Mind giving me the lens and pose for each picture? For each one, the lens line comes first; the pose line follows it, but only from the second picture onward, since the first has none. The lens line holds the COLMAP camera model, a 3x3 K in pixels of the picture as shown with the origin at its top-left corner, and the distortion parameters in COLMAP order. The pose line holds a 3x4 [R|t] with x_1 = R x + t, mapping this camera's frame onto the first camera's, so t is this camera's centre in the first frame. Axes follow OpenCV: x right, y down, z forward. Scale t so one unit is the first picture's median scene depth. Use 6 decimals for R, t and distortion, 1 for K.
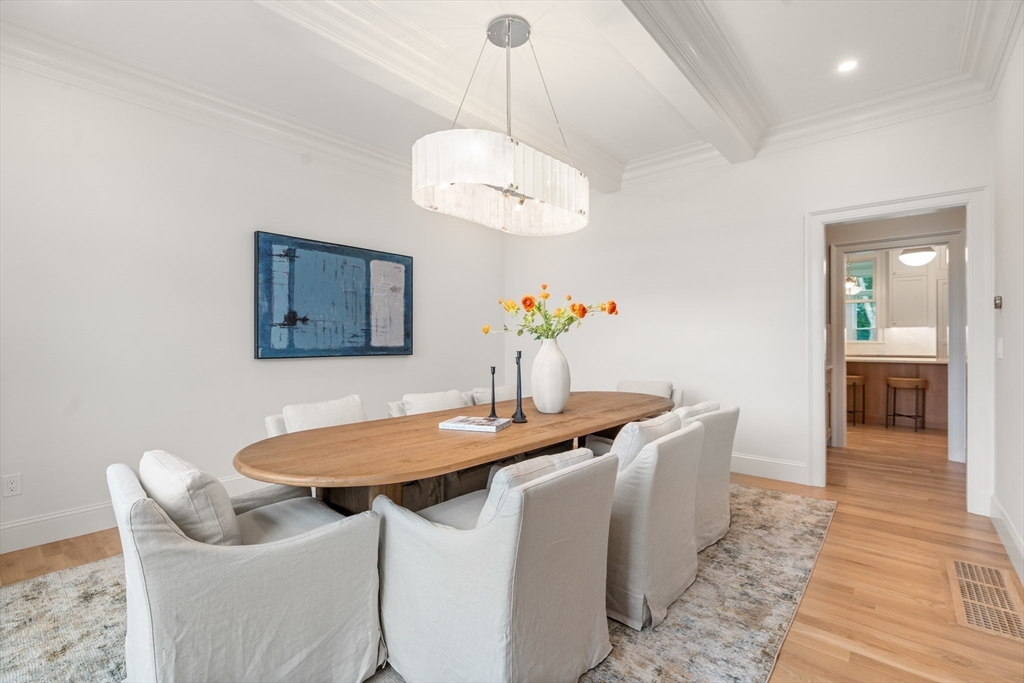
lens RADIAL K [[464.6, 0, 512.1], [0, 464.6, 340.0], [0, 0, 1]] dist [-0.002033, 0.000063]
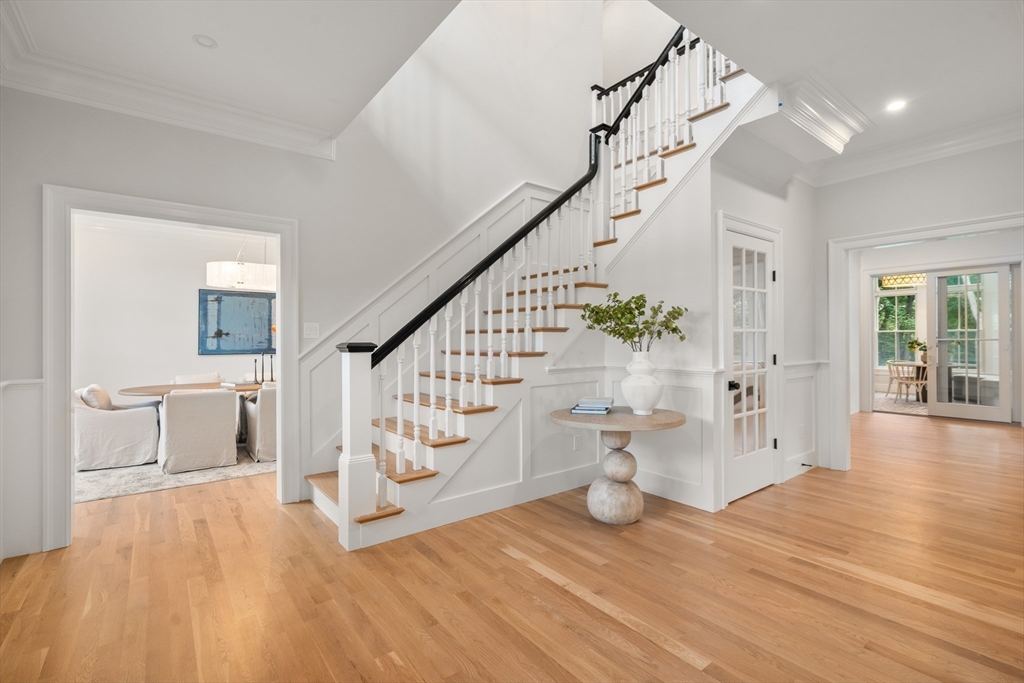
lens RADIAL K [[464.6, 0, 511.3], [0, 464.6, 340.3], [0, 0, 1]] dist [-0.002033, 0.000063]
pose [[0.978049, -0.000446, -0.208374, 1.081968], [-0.000381, 0.999992, -0.003926, -0.012336], [0.208374, 0.003919, 0.978041, -0.598710]]
